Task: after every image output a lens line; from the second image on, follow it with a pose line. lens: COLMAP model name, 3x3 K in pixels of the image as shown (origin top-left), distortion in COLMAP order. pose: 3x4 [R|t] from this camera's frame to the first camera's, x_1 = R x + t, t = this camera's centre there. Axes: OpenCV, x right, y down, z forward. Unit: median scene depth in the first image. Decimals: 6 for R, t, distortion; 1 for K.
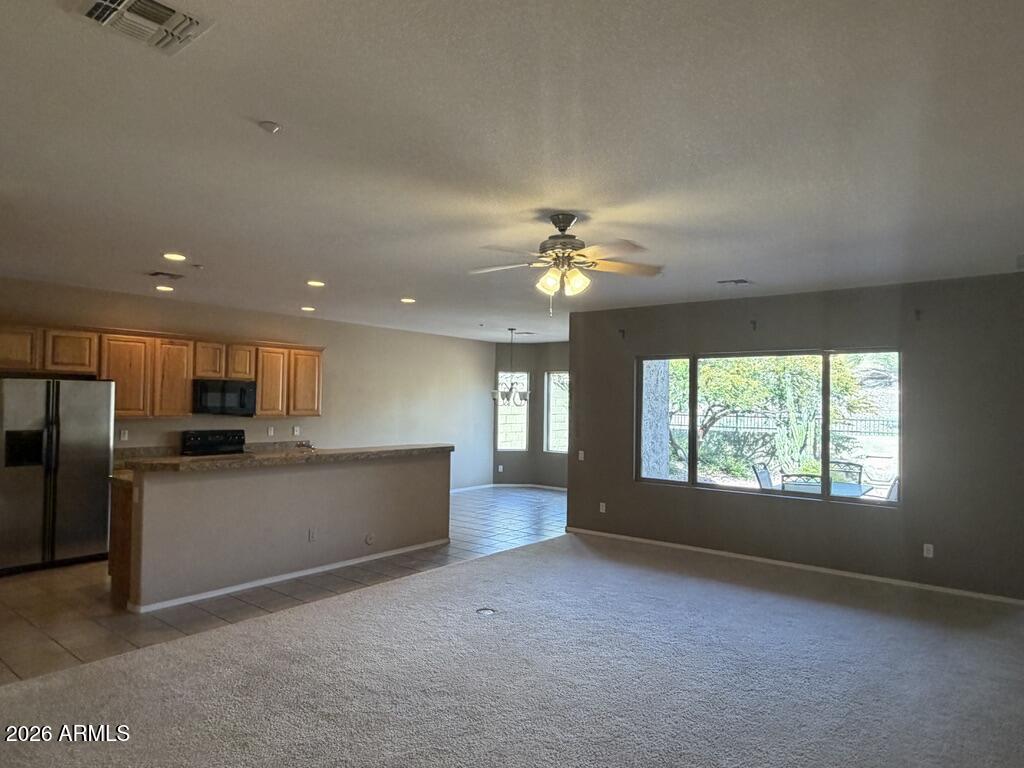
lens RADIAL K [[655.4, 0, 512.0], [0, 655.4, 384.0], [0, 0, 1]] dist [0.001888, 0.004905]
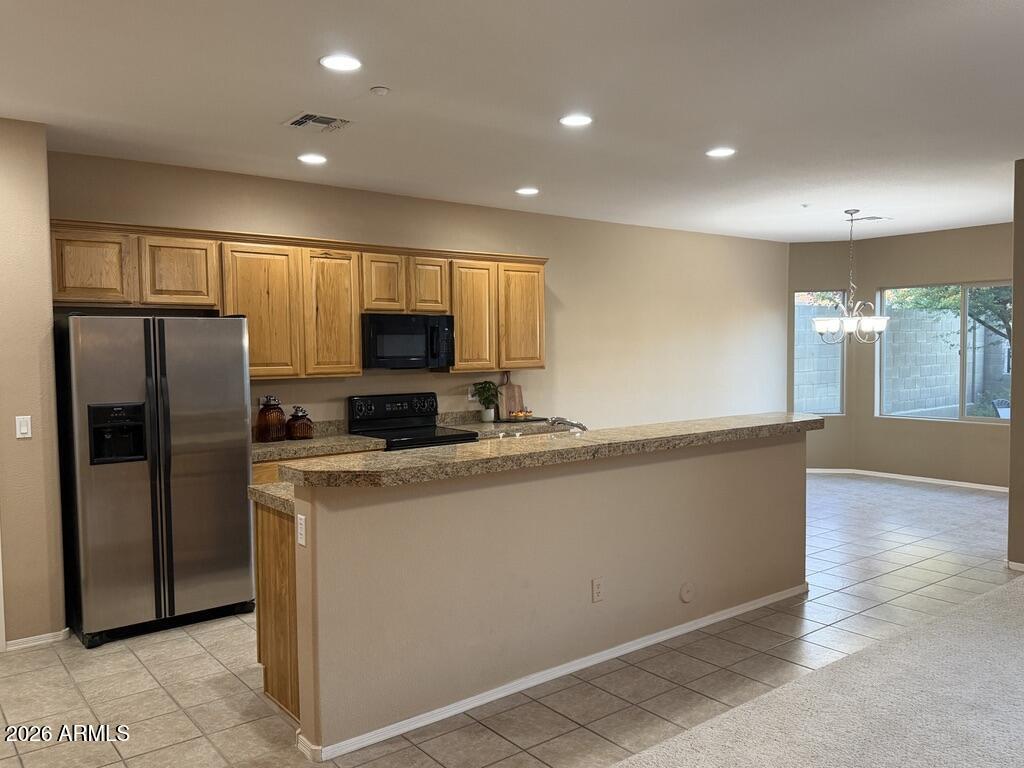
lens RADIAL K [[793.3, 0, 512.0], [0, 793.3, 384.0], [0, 0, 1]] dist [0.054447, -0.004050]
pose [[0.976403, -0.017895, -0.215214, -0.190936], [0.033780, 0.996949, 0.070361, 0.011537], [0.213298, -0.075970, 0.974029, 0.300770]]
